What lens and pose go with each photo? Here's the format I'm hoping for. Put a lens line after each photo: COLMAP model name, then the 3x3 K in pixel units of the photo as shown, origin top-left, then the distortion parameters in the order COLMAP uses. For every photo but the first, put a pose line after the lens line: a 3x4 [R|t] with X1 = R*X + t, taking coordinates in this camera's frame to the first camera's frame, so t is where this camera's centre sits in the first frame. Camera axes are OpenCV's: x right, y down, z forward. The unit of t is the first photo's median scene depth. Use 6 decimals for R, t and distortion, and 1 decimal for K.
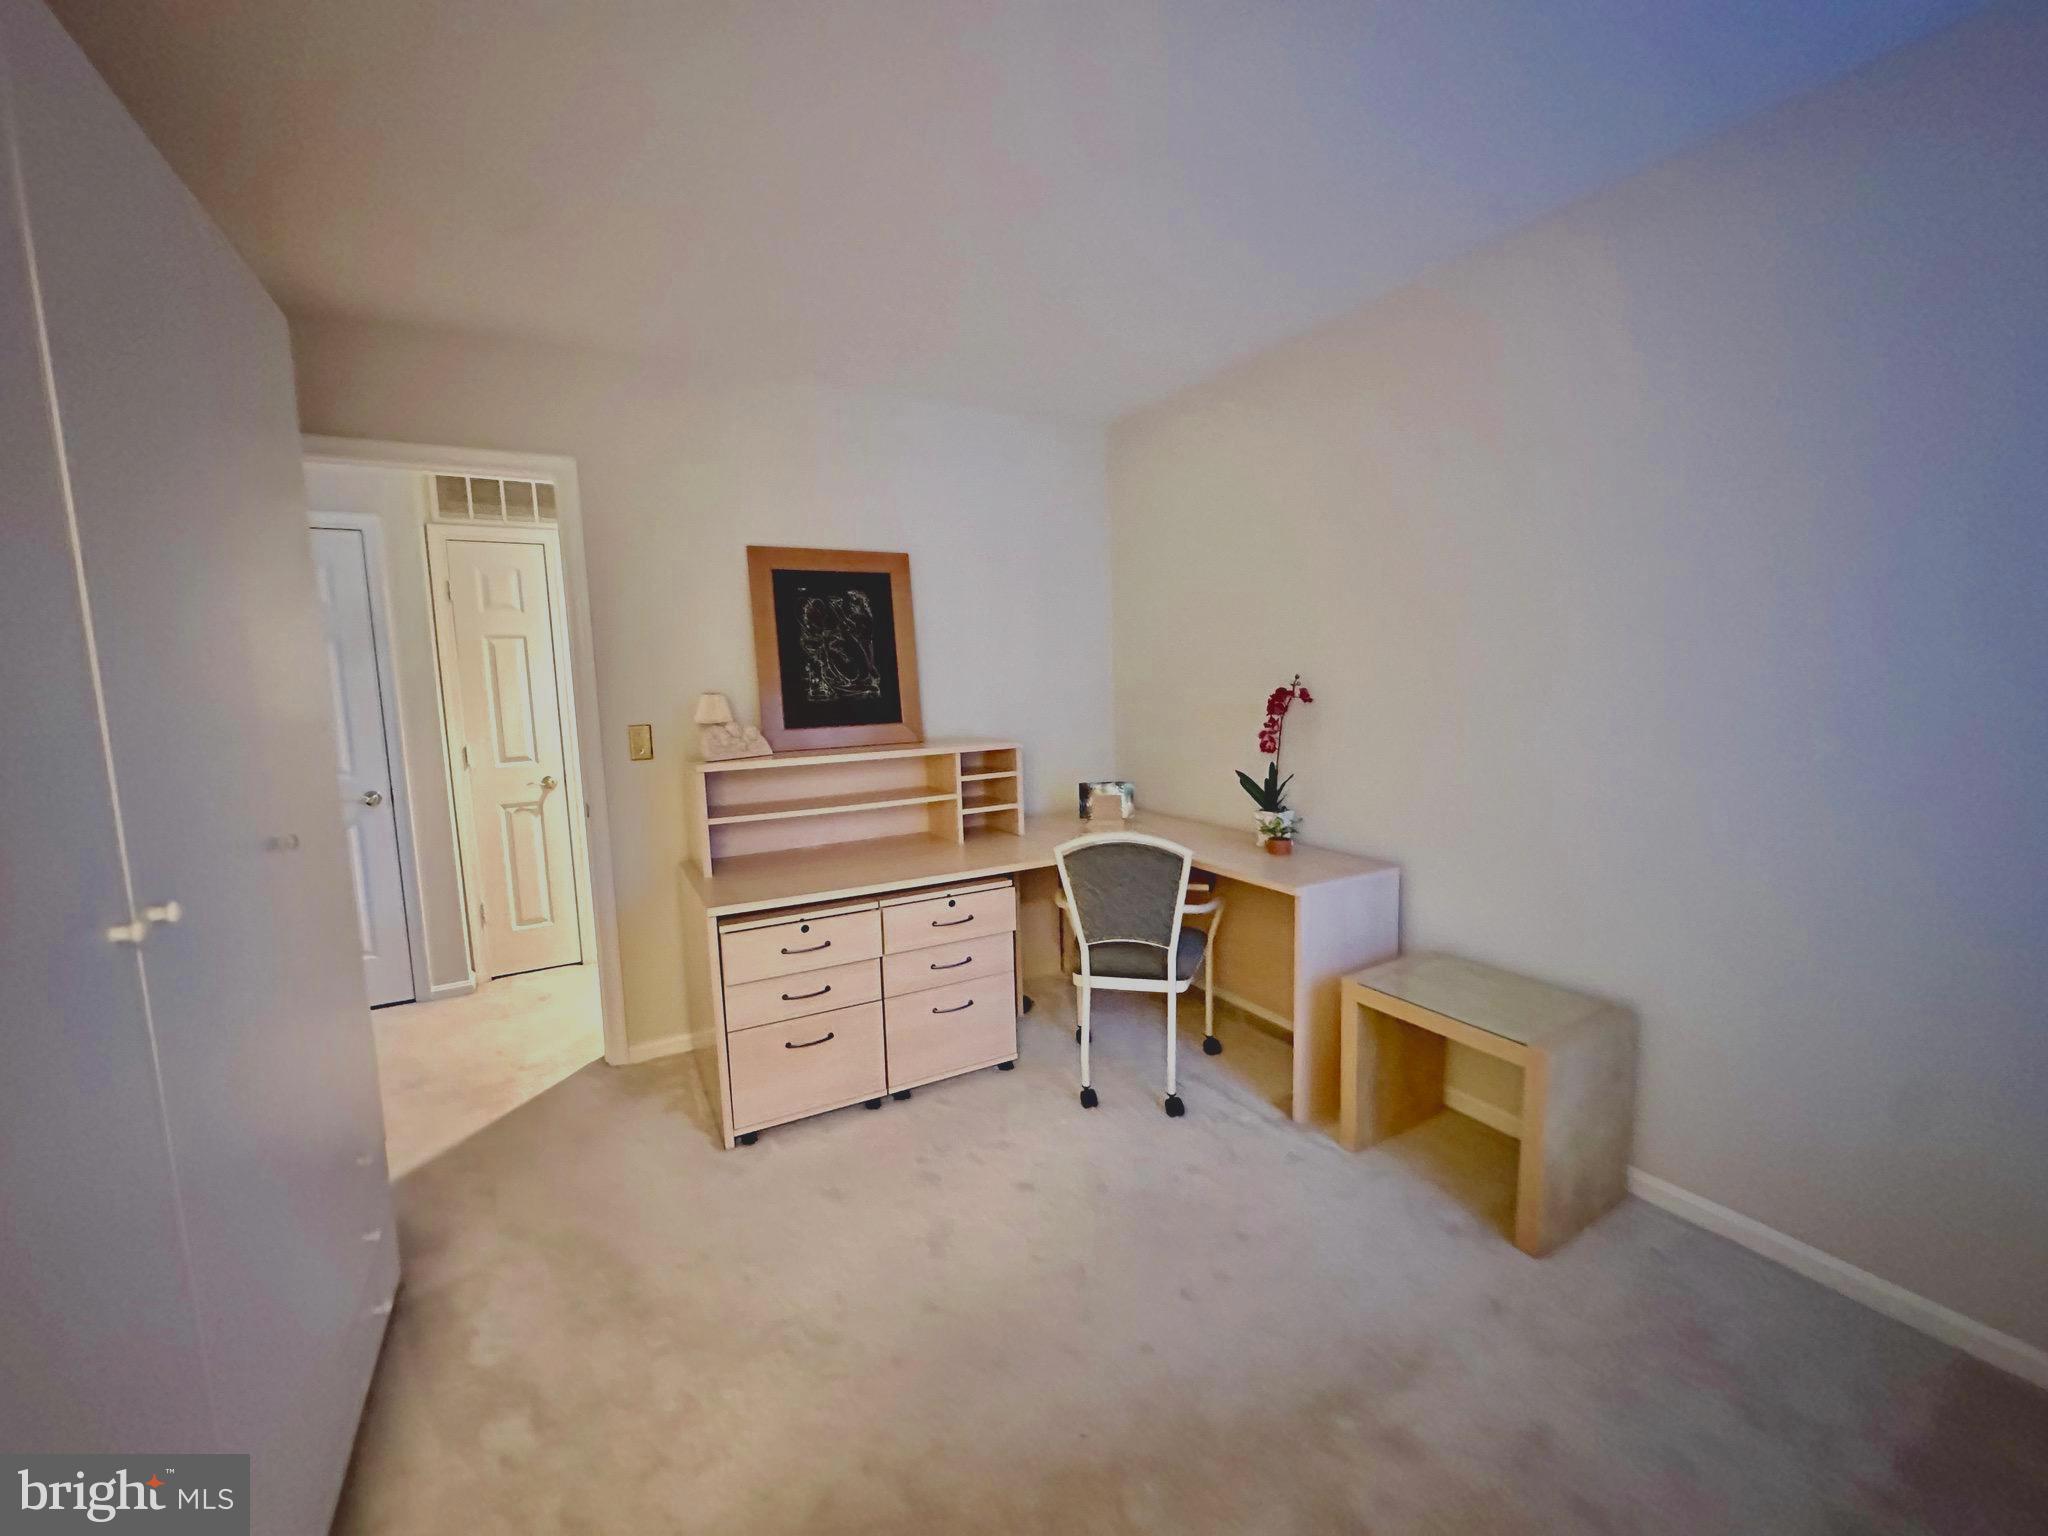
lens RADIAL K [[816.0, 0, 1034.6], [0, 816.0, 770.2], [0, 0, 1]] dist [-0.003463, 0.000538]
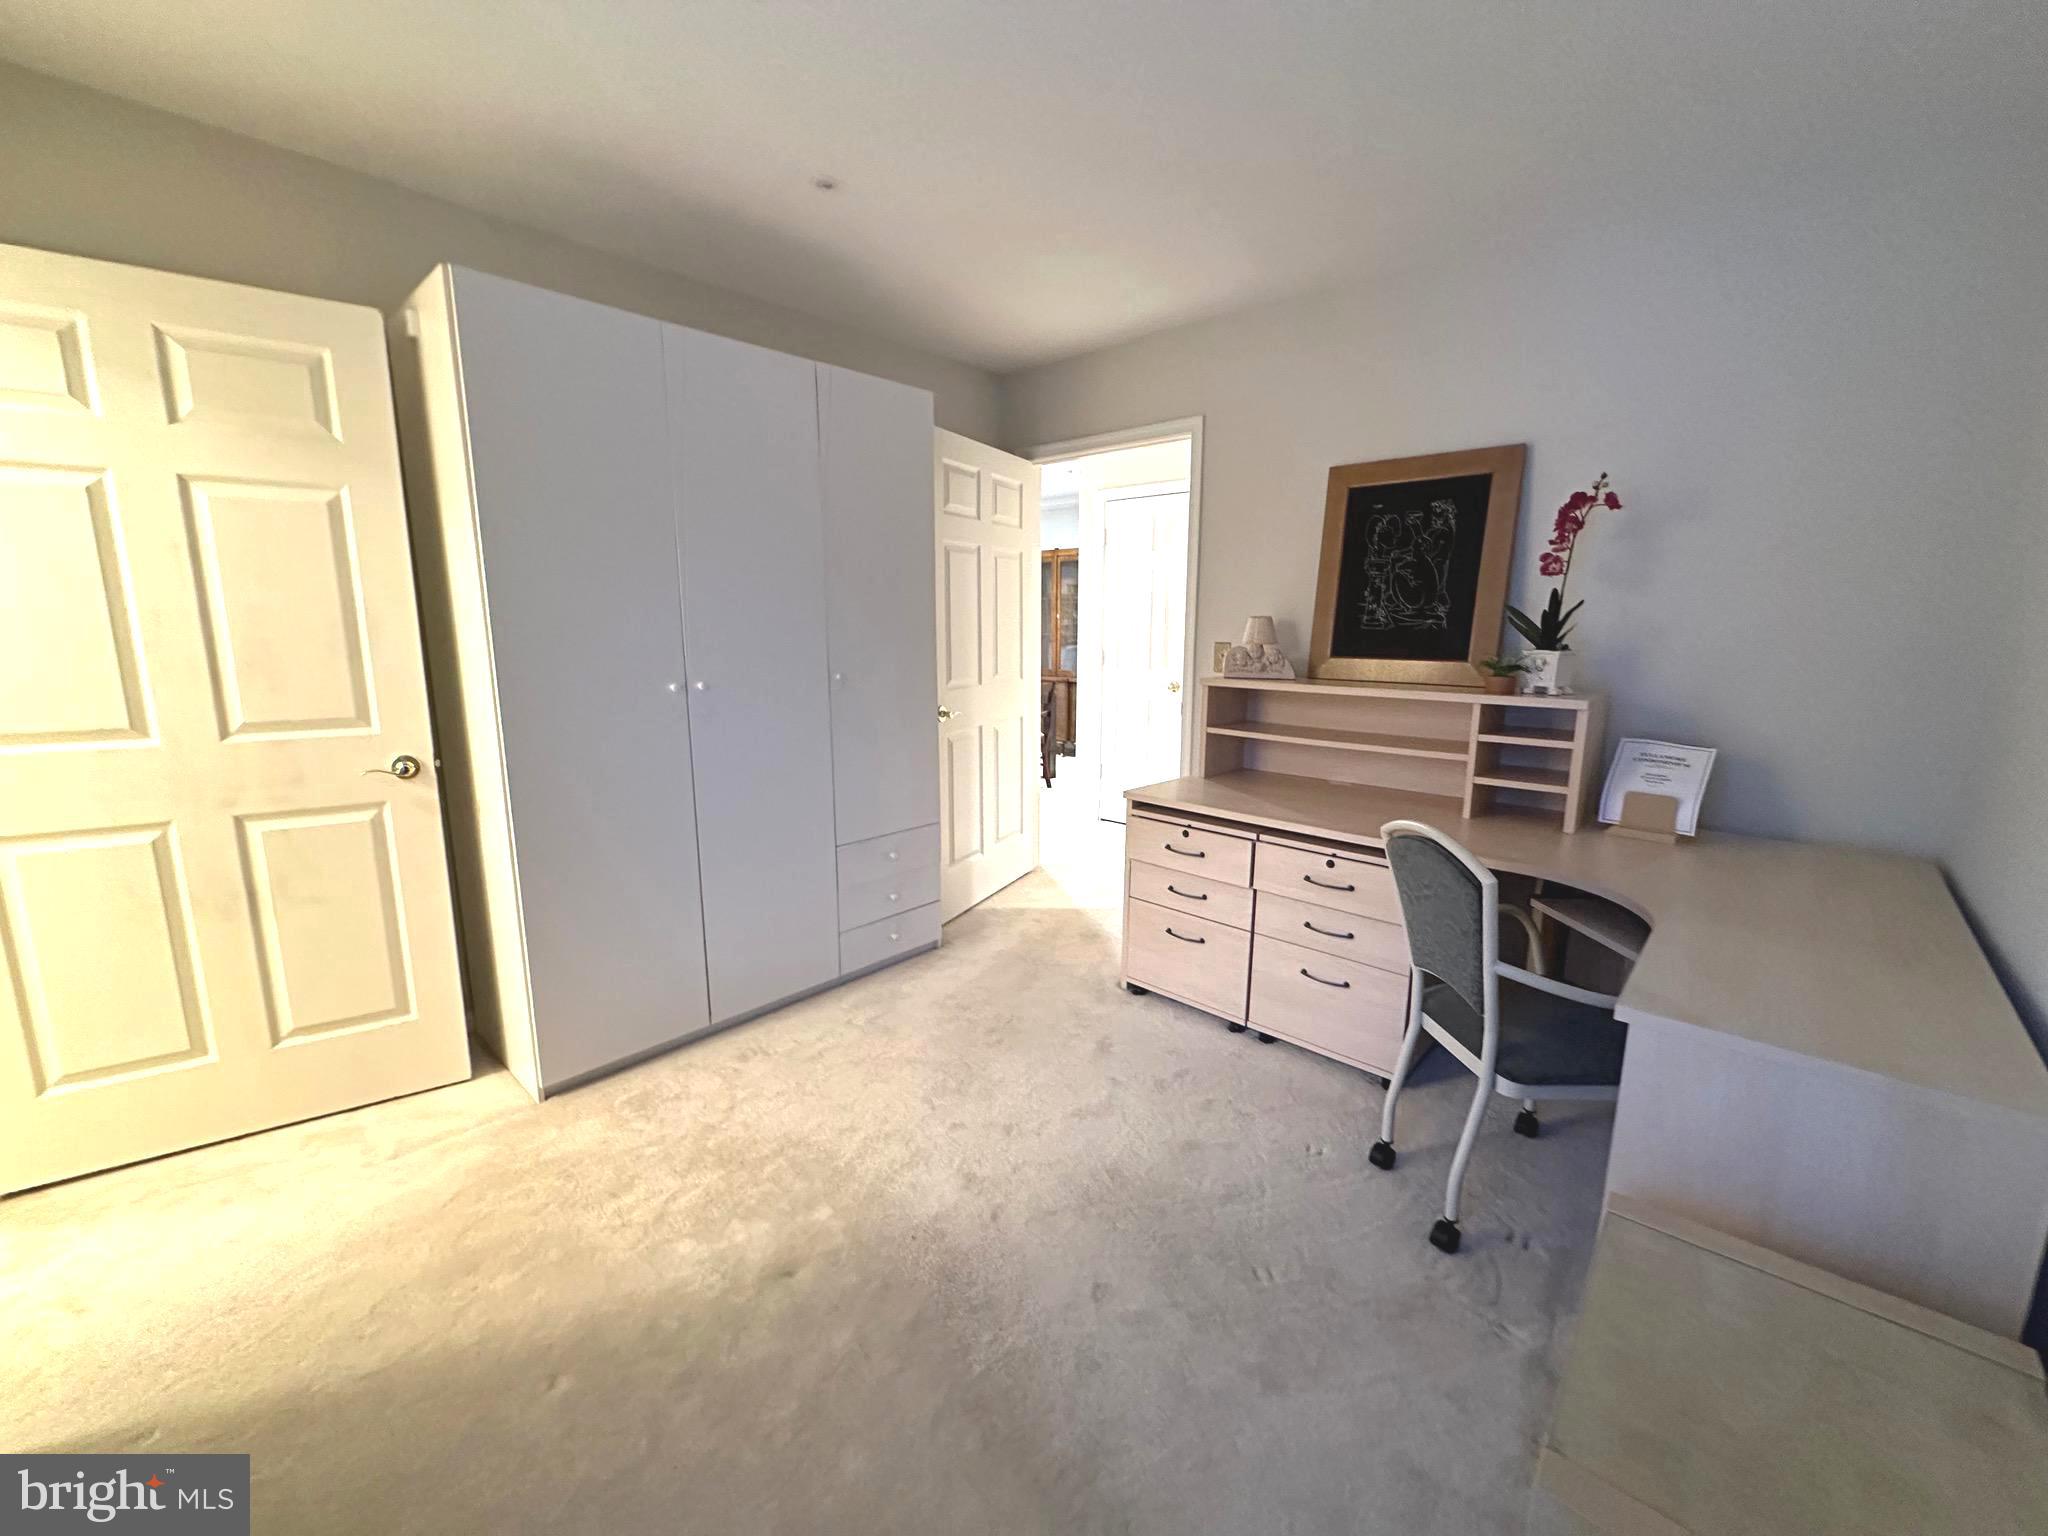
lens RADIAL K [[816.0, 0, 1011.0], [0, 816.0, 769.7], [0, 0, 1]] dist [-0.003463, 0.000538]
pose [[0.304485, 0.202522, -0.930738, 0.504939], [-0.121708, 0.977398, 0.172859, -0.039150], [0.944710, 0.060645, 0.322252, 0.328113]]
